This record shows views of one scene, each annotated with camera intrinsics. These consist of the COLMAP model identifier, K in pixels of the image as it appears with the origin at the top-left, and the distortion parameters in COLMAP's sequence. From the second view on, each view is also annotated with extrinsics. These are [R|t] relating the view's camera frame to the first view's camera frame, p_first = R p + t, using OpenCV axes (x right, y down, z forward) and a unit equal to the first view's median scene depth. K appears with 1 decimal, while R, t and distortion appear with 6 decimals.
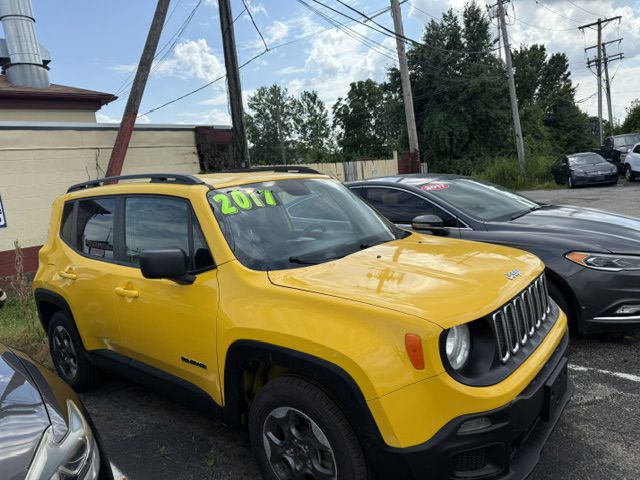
lens RADIAL K [[458.2, 0, 320.6], [0, 458.2, 243.5], [0, 0, 1]] dist [0.018625, -0.027810]
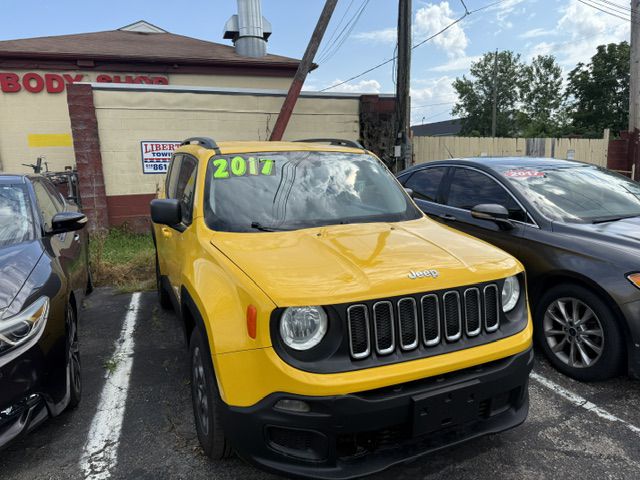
lens RADIAL K [[458.2, 0, 318.2], [0, 458.2, 235.0], [0, 0, 1]] dist [0.018625, -0.027810]
pose [[0.888402, 0.157094, -0.431350, 0.372712], [-0.135525, 0.987497, 0.080515, -0.033132], [0.438605, -0.013071, 0.898585, 0.055561]]
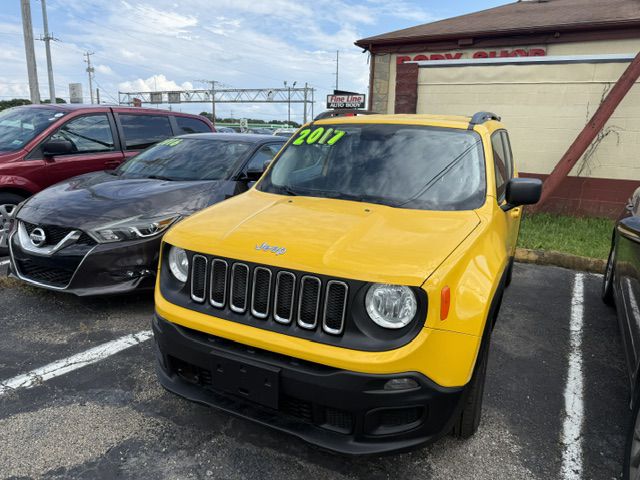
lens RADIAL K [[458.2, 0, 316.5], [0, 458.2, 241.1], [0, 0, 1]] dist [0.018625, -0.027810]
pose [[0.223950, 0.329802, -0.917103, 0.764749], [-0.198856, 0.936670, 0.288279, -0.135088], [0.954098, 0.117812, 0.275350, 0.509491]]
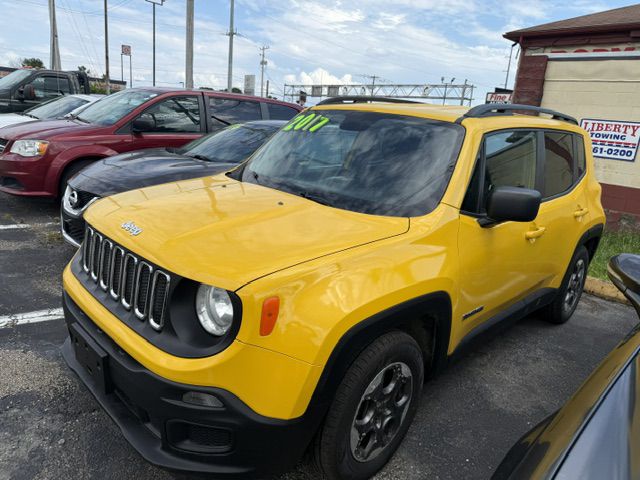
lens RADIAL K [[458.2, 0, 317.9], [0, 458.2, 237.6], [0, 0, 1]] dist [0.018625, -0.027810]
pose [[-0.113398, 0.338022, -0.934281, 0.722185], [-0.221348, 0.908119, 0.355423, -0.180956], [0.968579, 0.247105, -0.028158, 0.828856]]
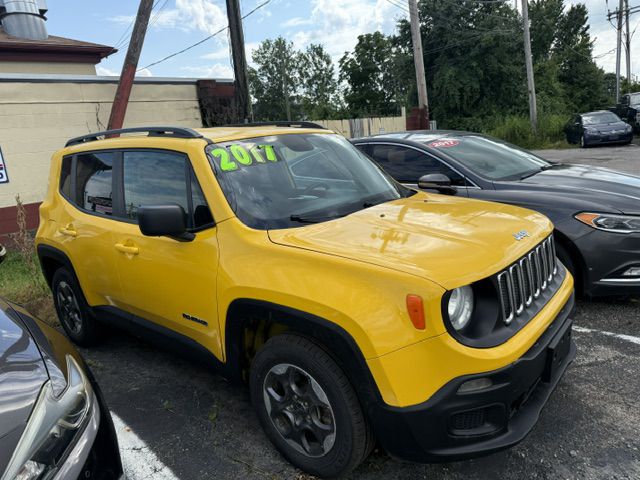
lens RADIAL K [[458.2, 0, 318.9], [0, 458.2, 245.1], [0, 0, 1]] dist [0.018625, -0.027810]
pose [[0.999847, 0.010475, -0.014027, 0.004485], [-0.009156, 0.995806, 0.091029, 0.003049], [0.014922, -0.090887, 0.995749, 0.016687]]
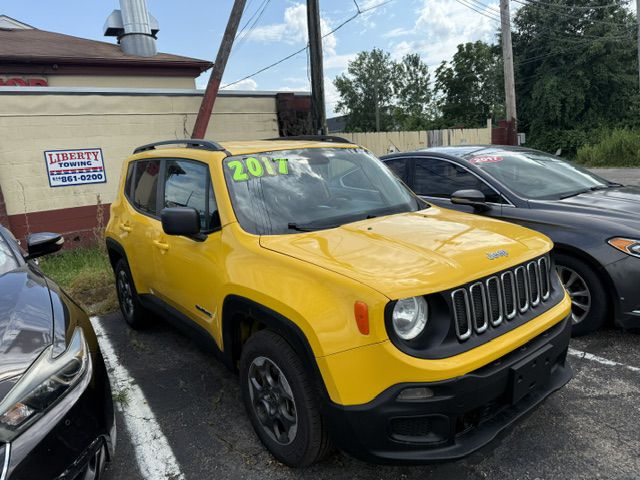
lens RADIAL K [[458.2, 0, 317.2], [0, 458.2, 243.6], [0, 0, 1]] dist [0.018625, -0.027810]
pose [[0.975244, 0.071506, -0.209252, 0.151510], [-0.056769, 0.995520, 0.075615, -0.004410], [0.213721, -0.061864, 0.974934, -0.019306]]
